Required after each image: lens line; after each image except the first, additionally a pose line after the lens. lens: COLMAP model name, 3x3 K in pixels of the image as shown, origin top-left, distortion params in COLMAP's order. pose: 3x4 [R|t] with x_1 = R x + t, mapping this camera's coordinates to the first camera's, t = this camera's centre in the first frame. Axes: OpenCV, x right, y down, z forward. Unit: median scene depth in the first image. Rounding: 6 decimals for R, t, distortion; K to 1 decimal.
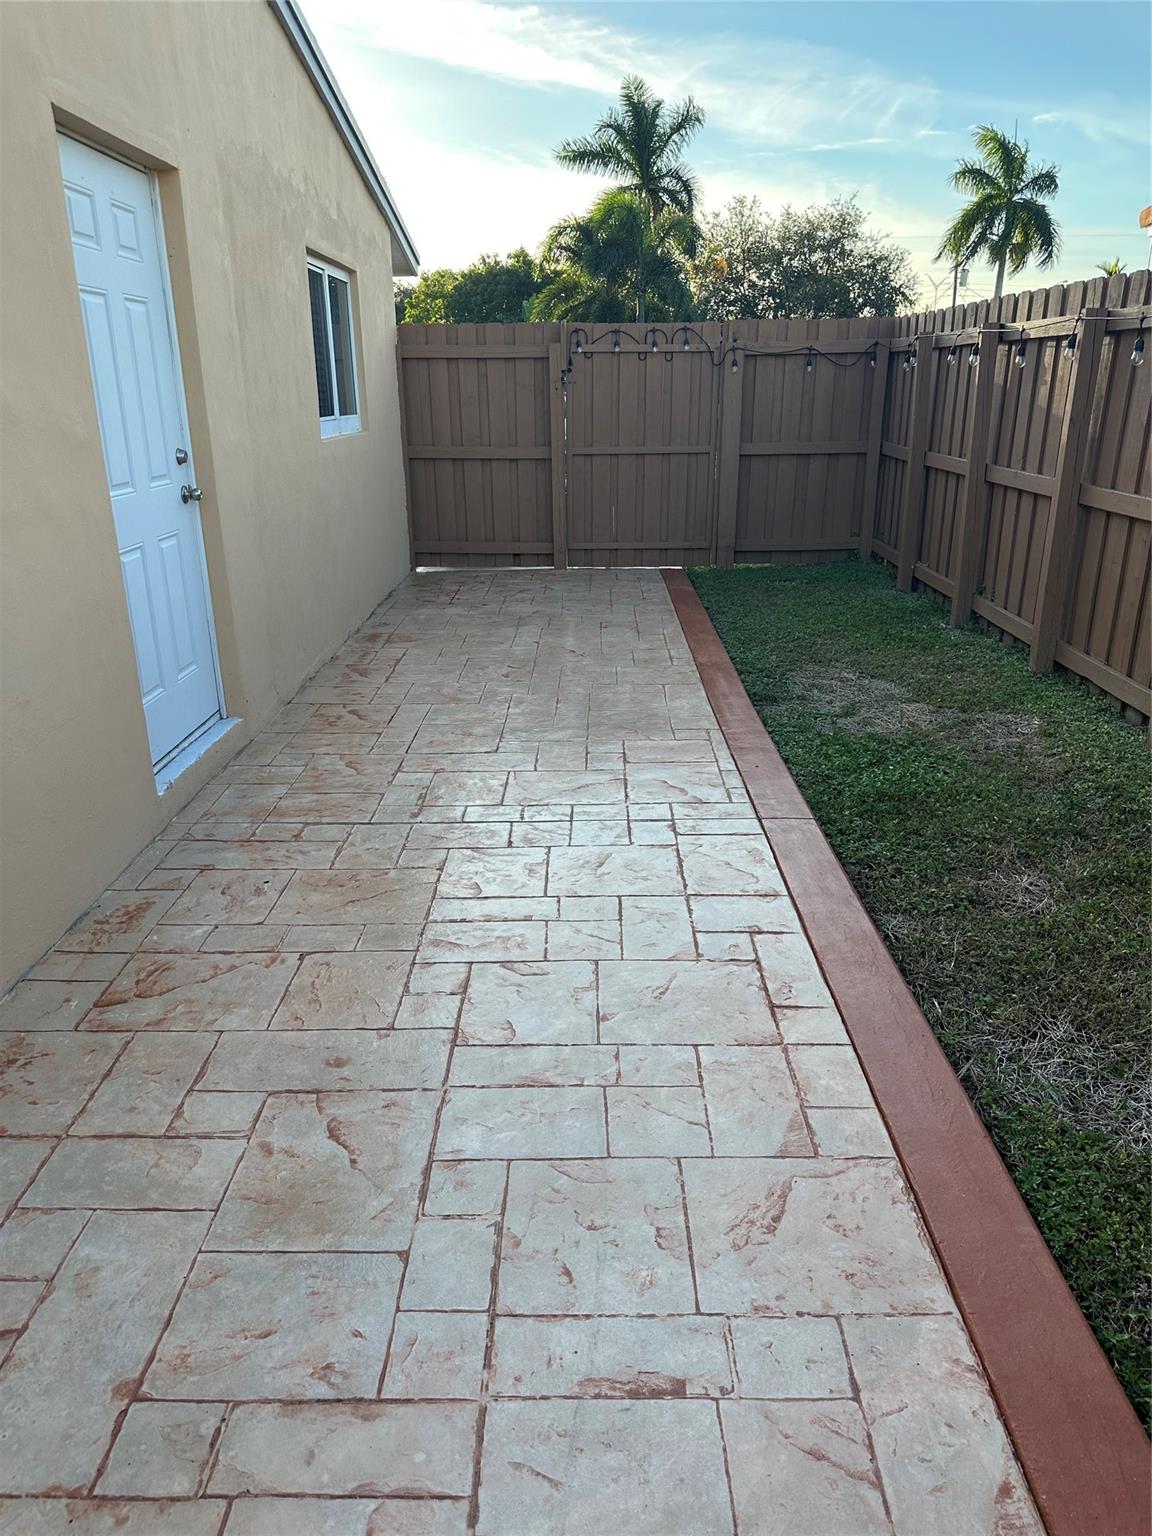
lens RADIAL K [[1068.9, 0, 576.0], [0, 1068.9, 768.0], [0, 0, 1]] dist [0.094994, -0.154062]
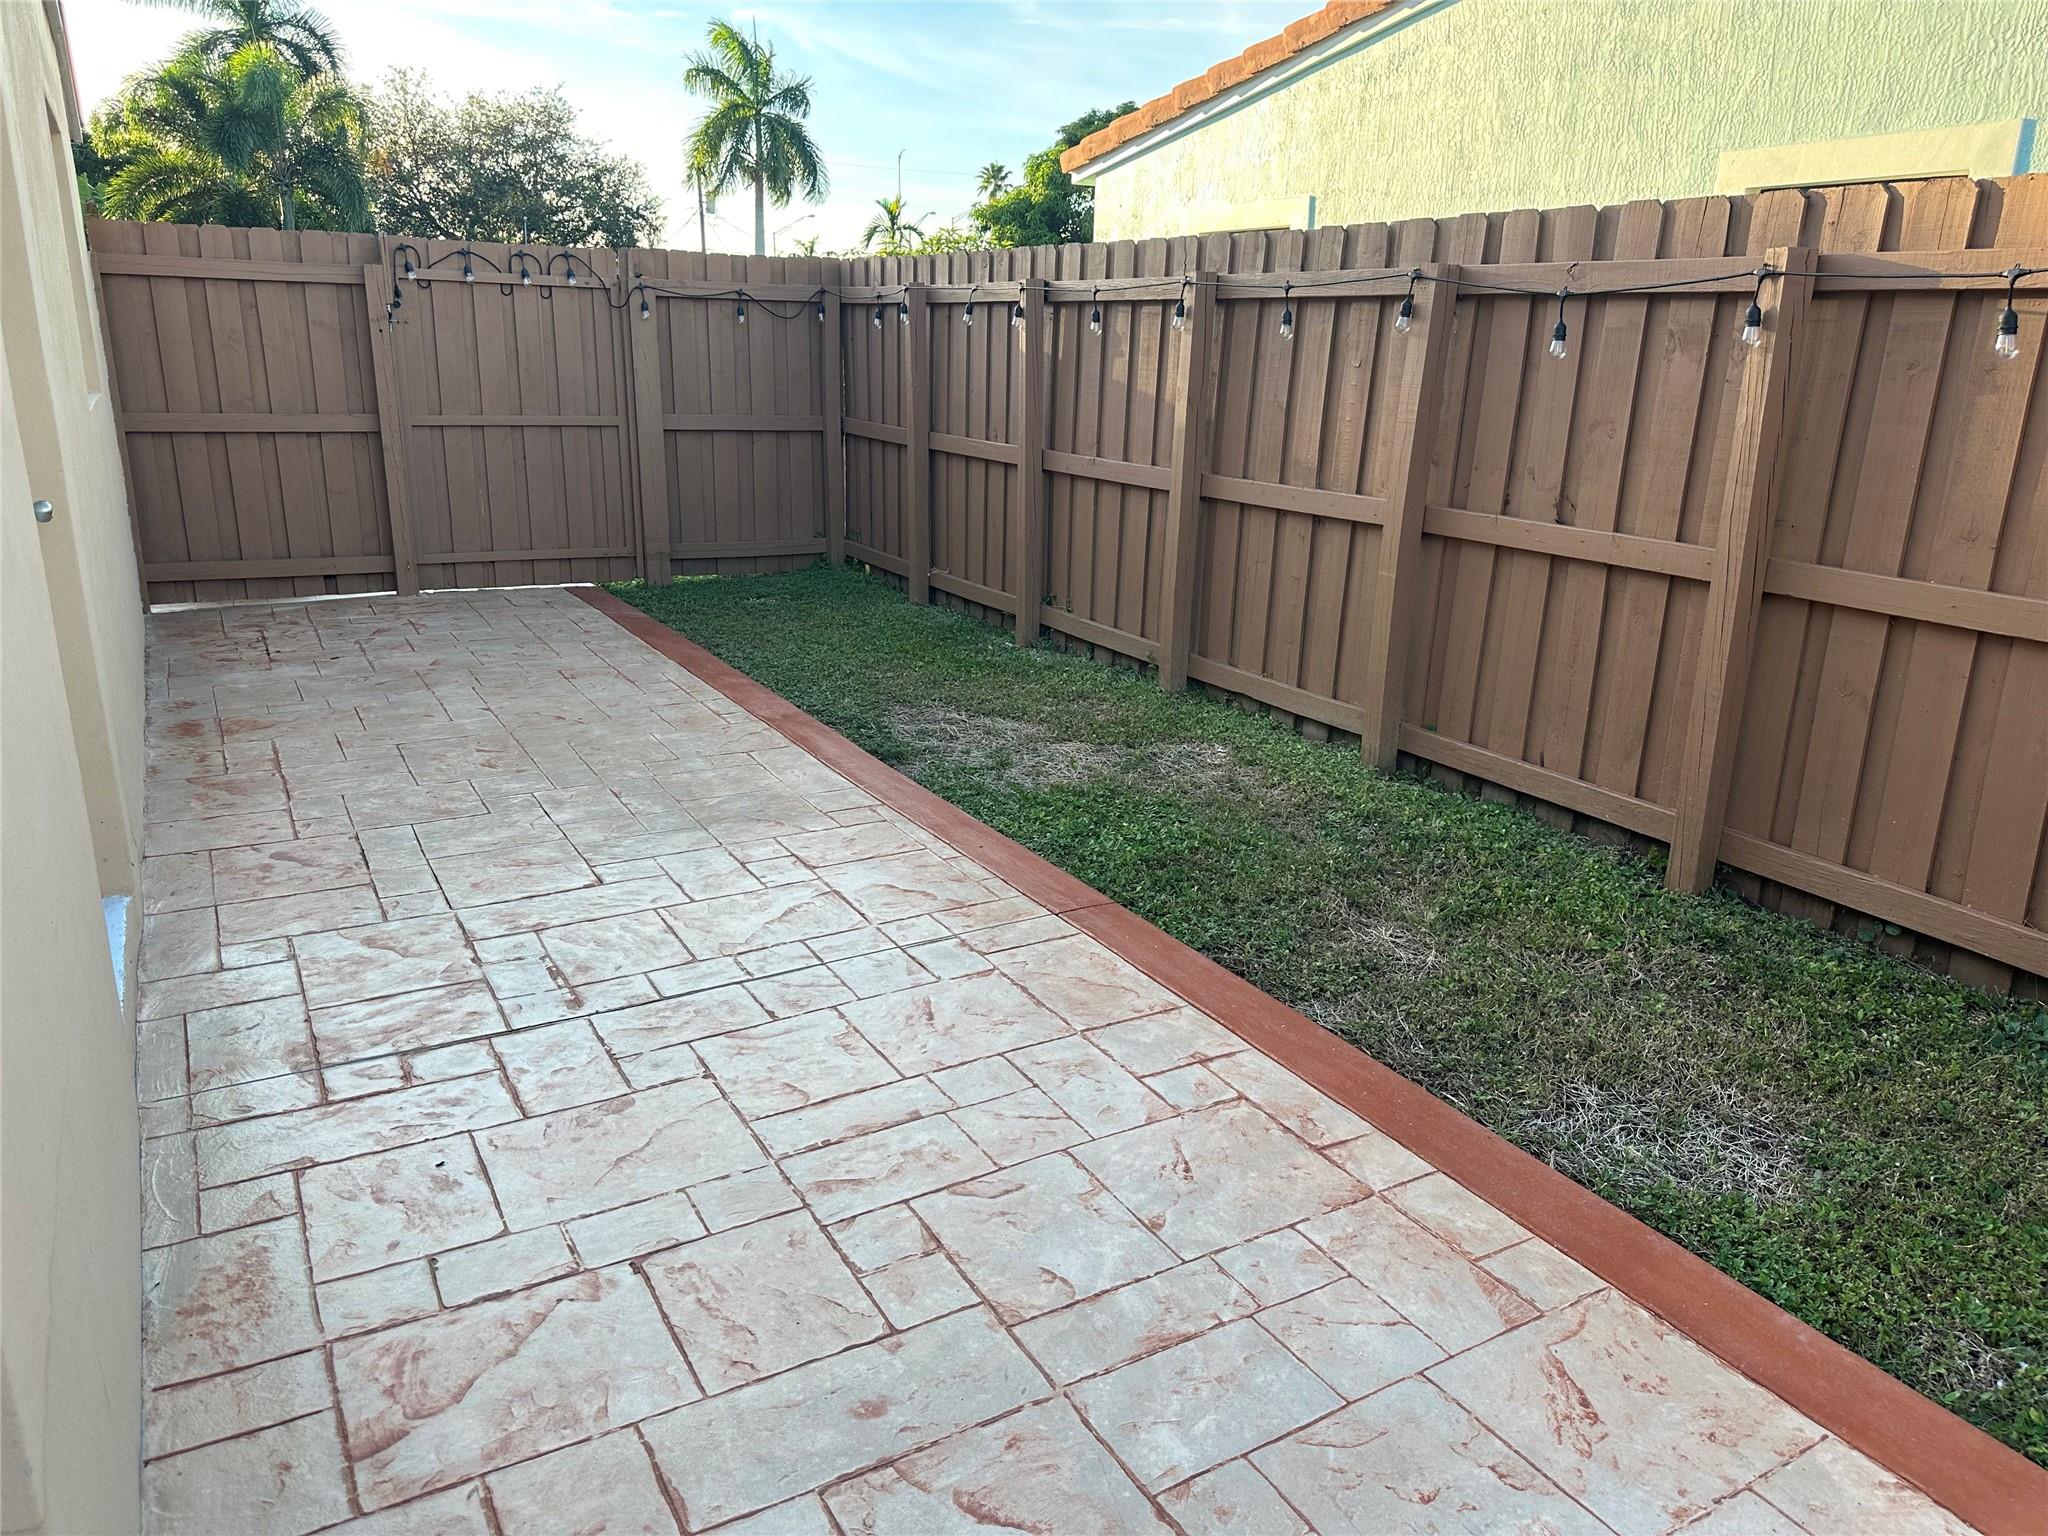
lens RADIAL K [[1425.1, 0, 1018.1], [0, 1425.1, 743.9], [0, 0, 1]] dist [0.094994, -0.154062]
pose [[0.856155, -0.107351, 0.505445, -0.233650], [0.137726, 0.990204, -0.022982, -0.035352], [-0.498026, 0.089289, 0.862553, 0.085252]]
